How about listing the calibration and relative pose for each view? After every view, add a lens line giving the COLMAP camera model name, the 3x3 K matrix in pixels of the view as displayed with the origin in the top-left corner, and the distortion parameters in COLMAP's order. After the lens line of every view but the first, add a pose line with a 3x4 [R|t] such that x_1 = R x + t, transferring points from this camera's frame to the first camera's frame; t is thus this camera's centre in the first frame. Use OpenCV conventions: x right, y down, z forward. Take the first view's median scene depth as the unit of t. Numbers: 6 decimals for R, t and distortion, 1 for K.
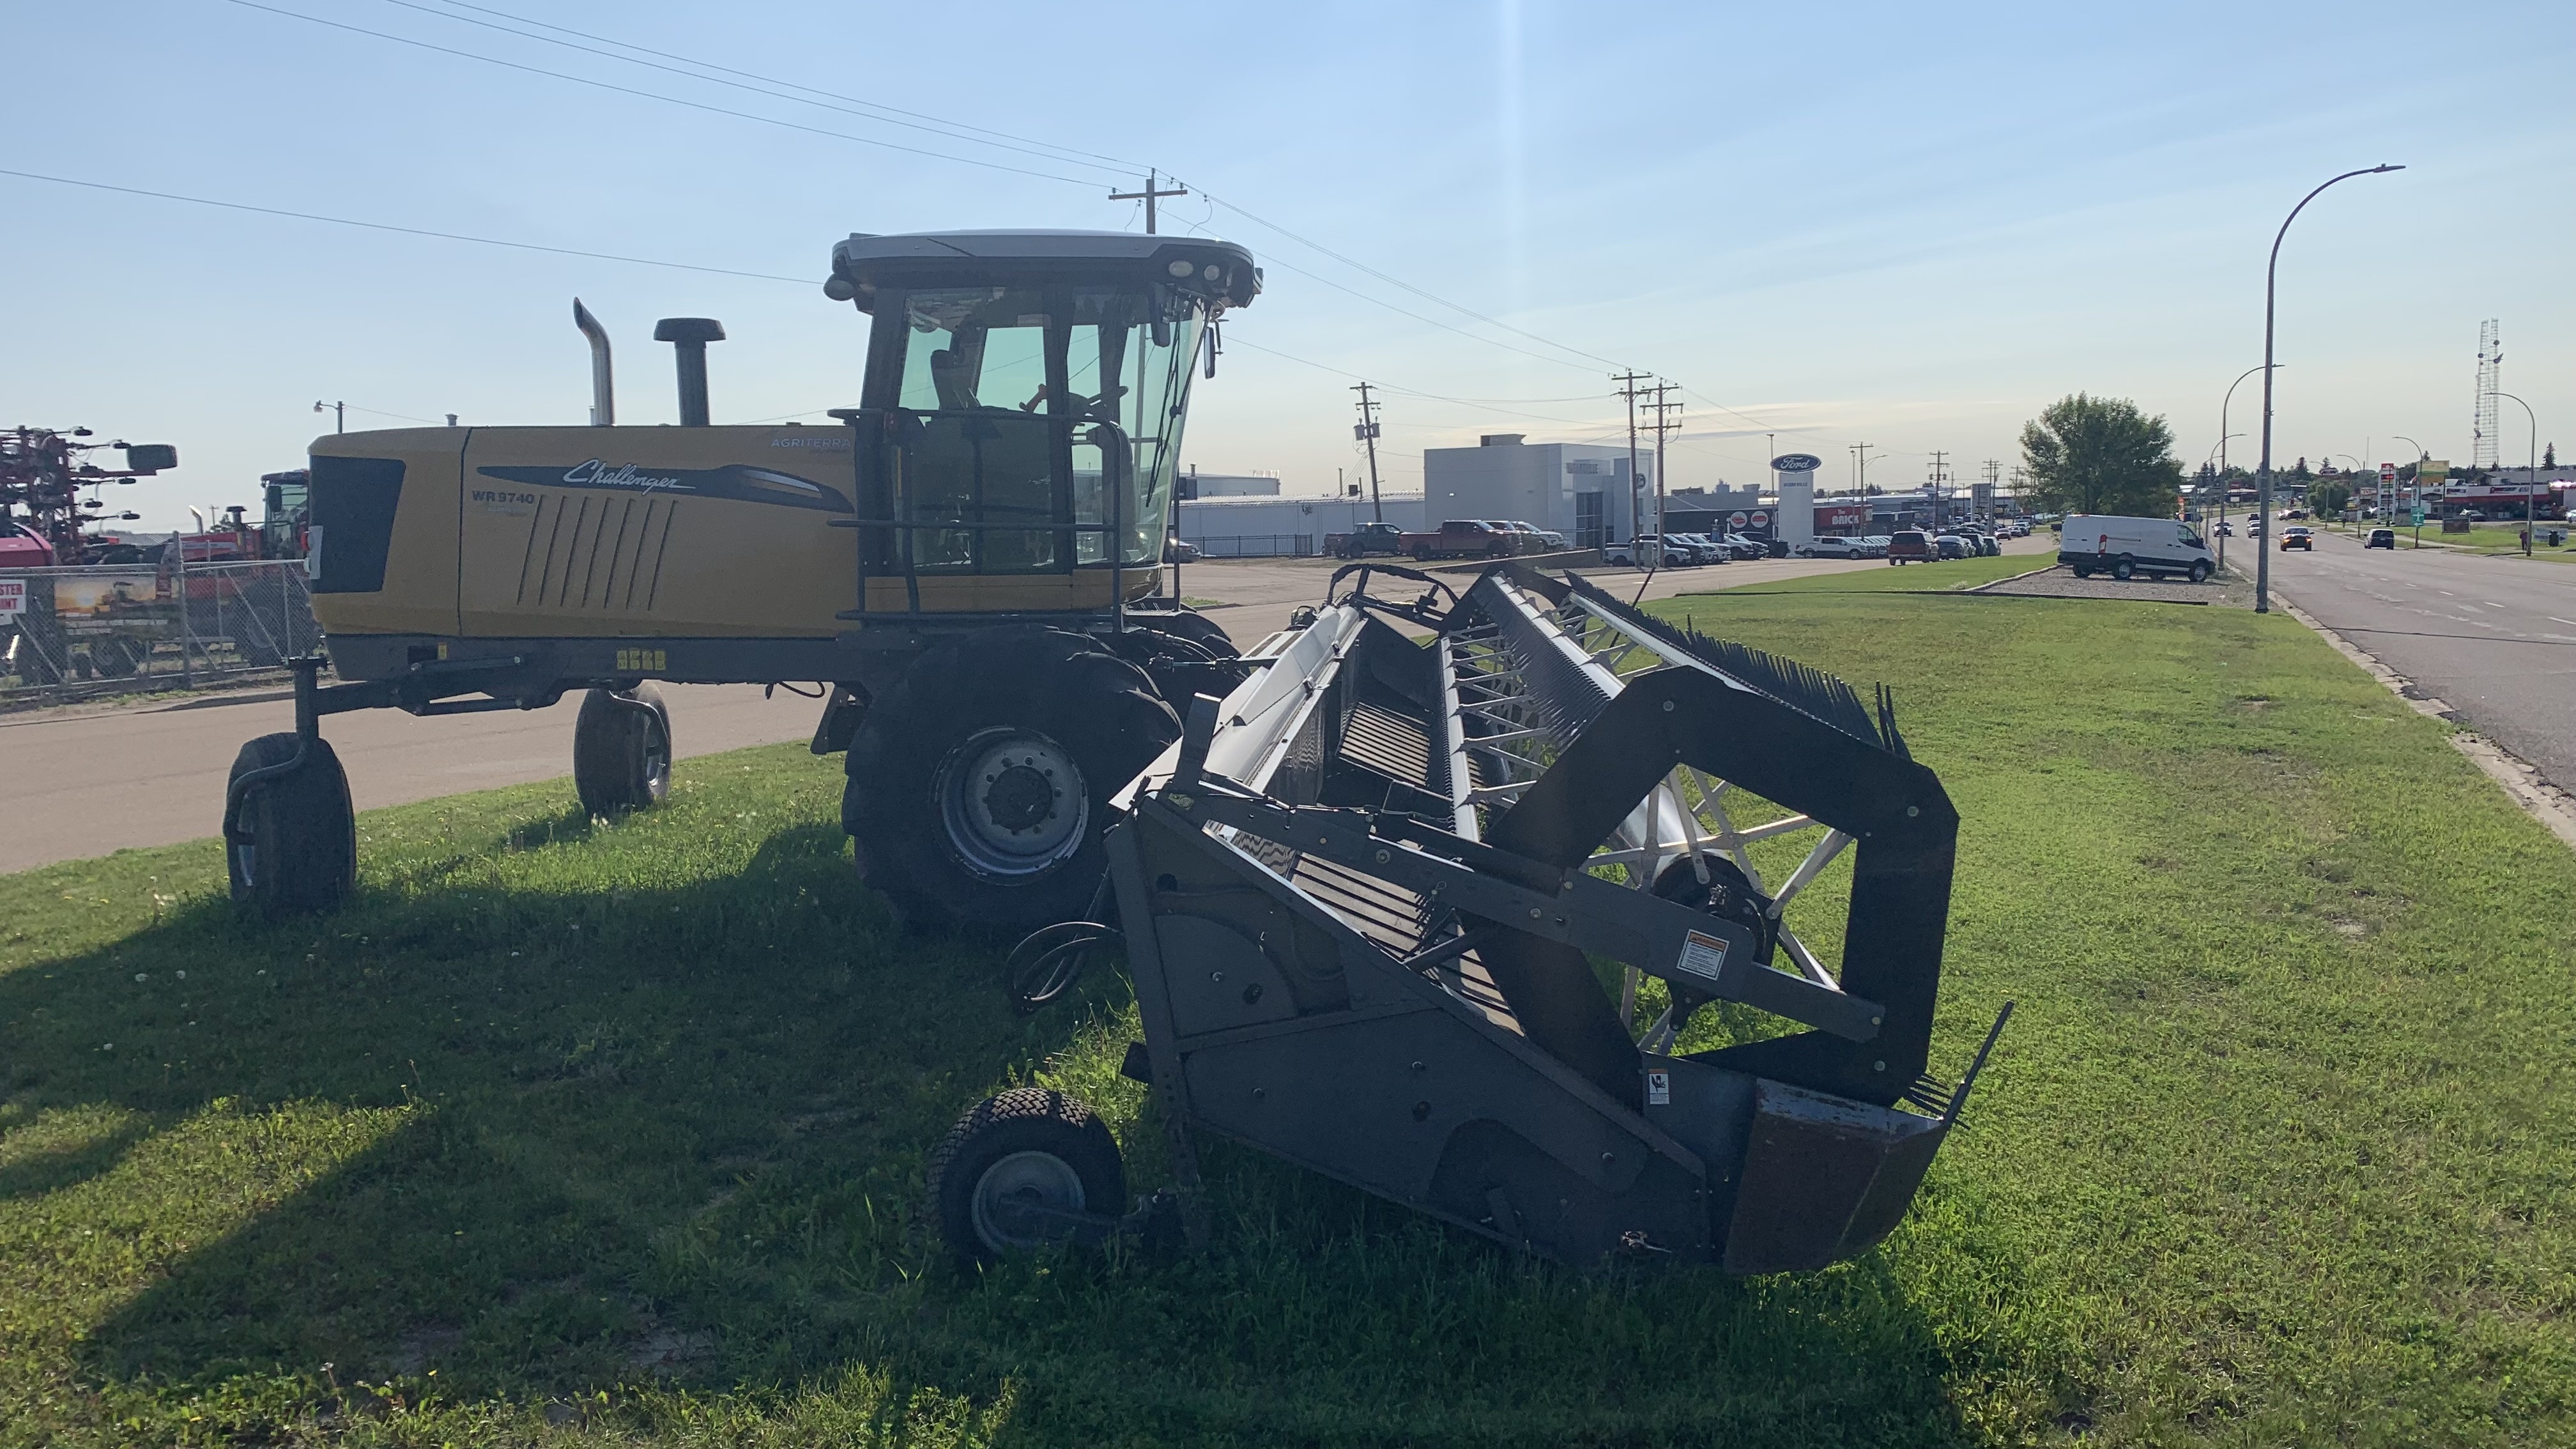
lens RADIAL K [[1962.4, 0, 1288.0], [0, 1962.4, 724.5], [0, 0, 1]] dist [0.014602, 0.000699]
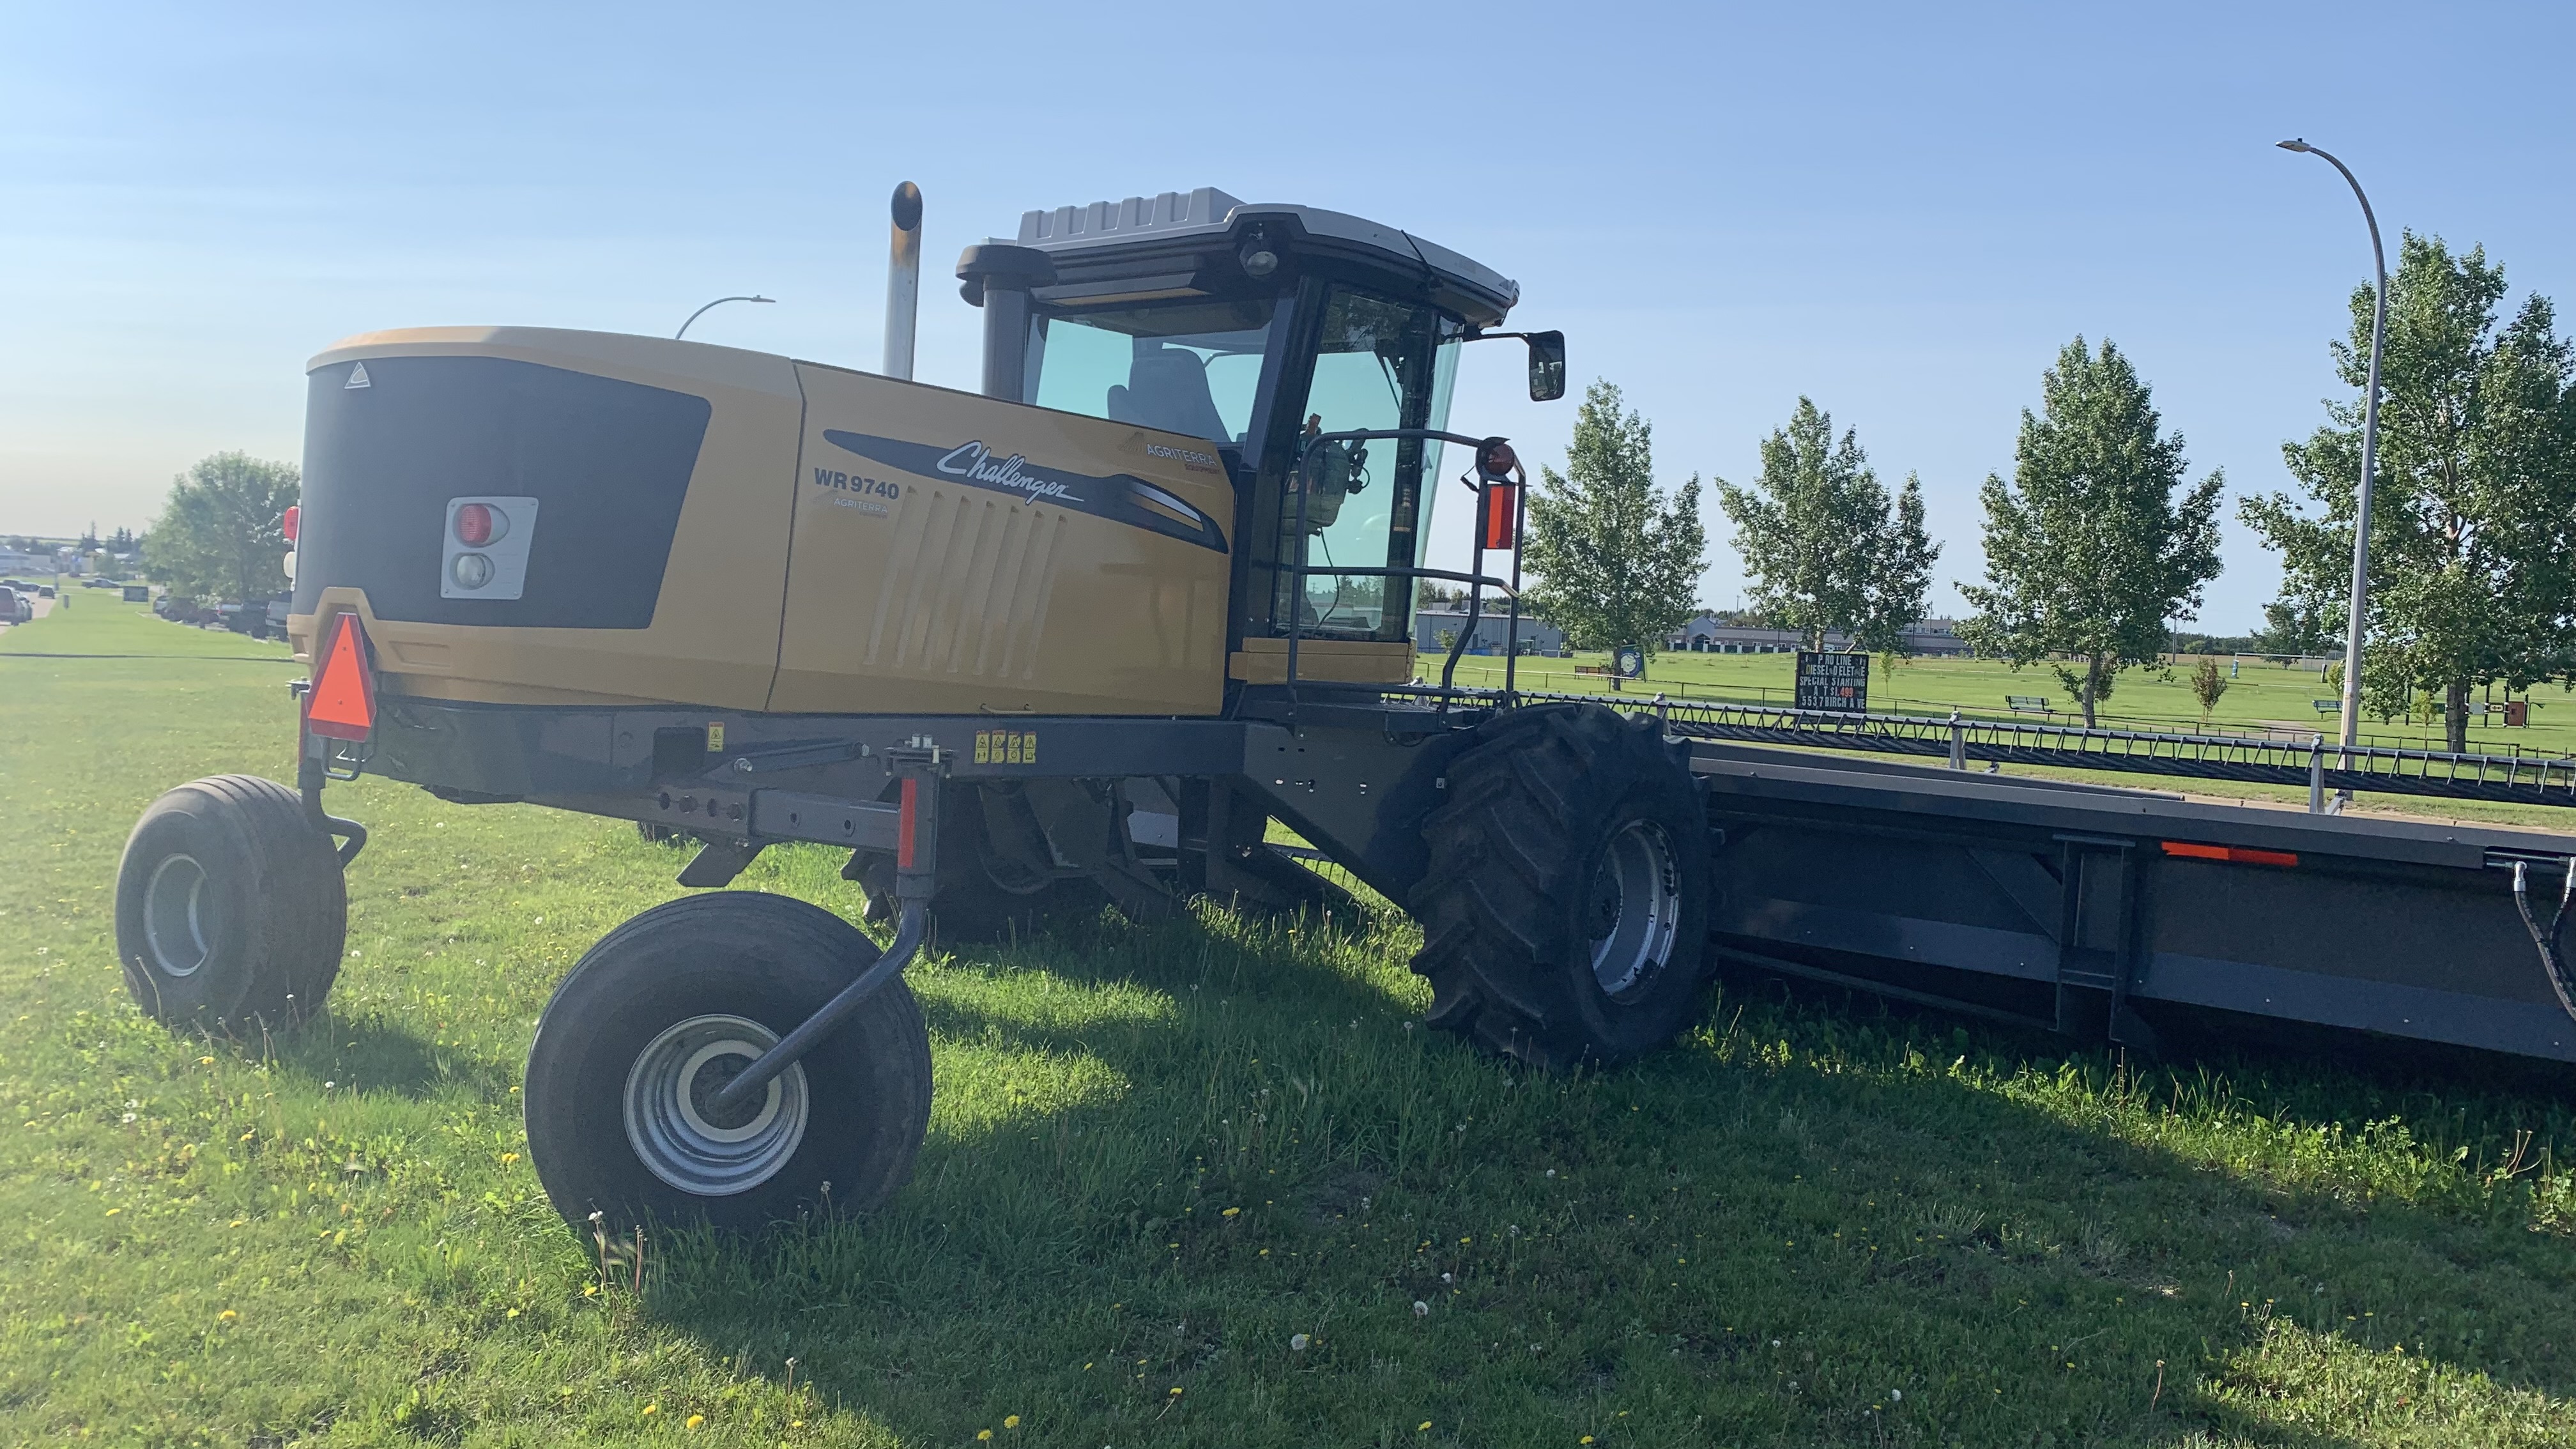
lens RADIAL K [[1962.4, 0, 1288.0], [0, 1962.4, 724.5], [0, 0, 1]] dist [0.014602, 0.000699]
pose [[0.544133, 0.001734, 0.838997, -0.839039], [0.030166, 0.999311, -0.021630, -0.023653], [-0.838456, 0.037079, 0.543706, 0.558910]]
